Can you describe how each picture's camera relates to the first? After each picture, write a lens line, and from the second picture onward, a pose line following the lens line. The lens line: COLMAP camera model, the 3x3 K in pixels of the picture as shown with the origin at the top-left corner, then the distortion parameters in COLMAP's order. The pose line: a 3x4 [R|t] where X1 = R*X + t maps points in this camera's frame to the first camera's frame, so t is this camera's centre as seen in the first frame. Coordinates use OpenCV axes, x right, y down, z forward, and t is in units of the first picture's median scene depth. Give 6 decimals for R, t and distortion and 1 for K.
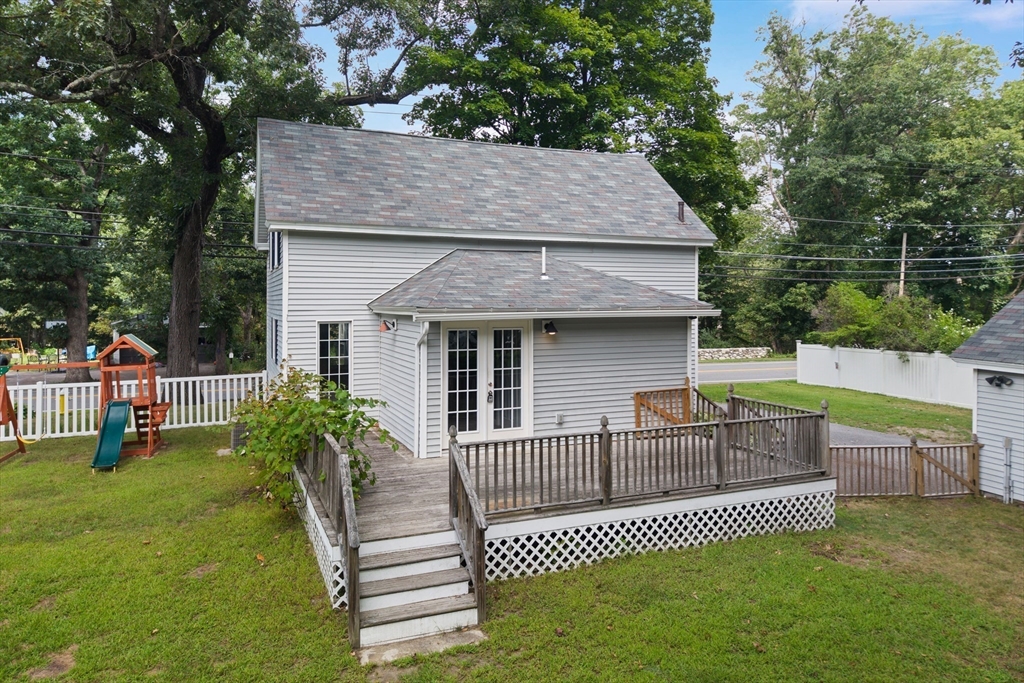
lens RADIAL K [[689.1, 0, 512.4], [0, 689.1, 290.8], [0, 0, 1]] dist [0.009394, -0.024221]
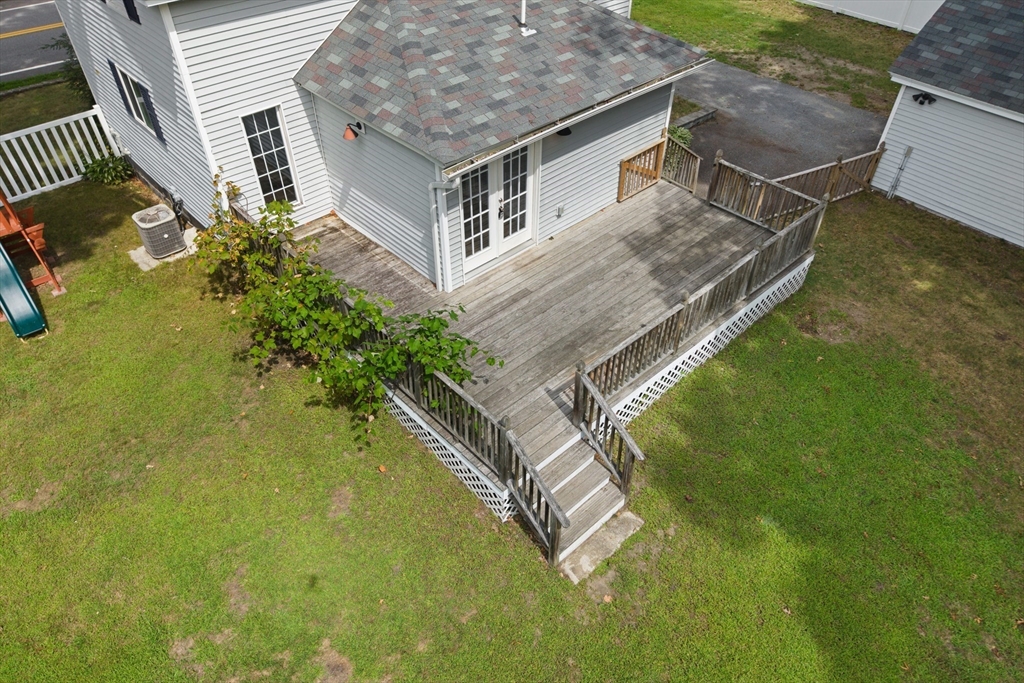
lens RADIAL K [[689.1, 0, 506.4], [0, 689.1, 349.7], [0, 0, 1]] dist [0.009394, -0.024221]
pose [[0.940409, -0.228218, 0.252088, -0.281039], [-0.006456, 0.729216, 0.684253, -0.322482], [-0.339985, -0.645105, 0.684288, 0.224956]]
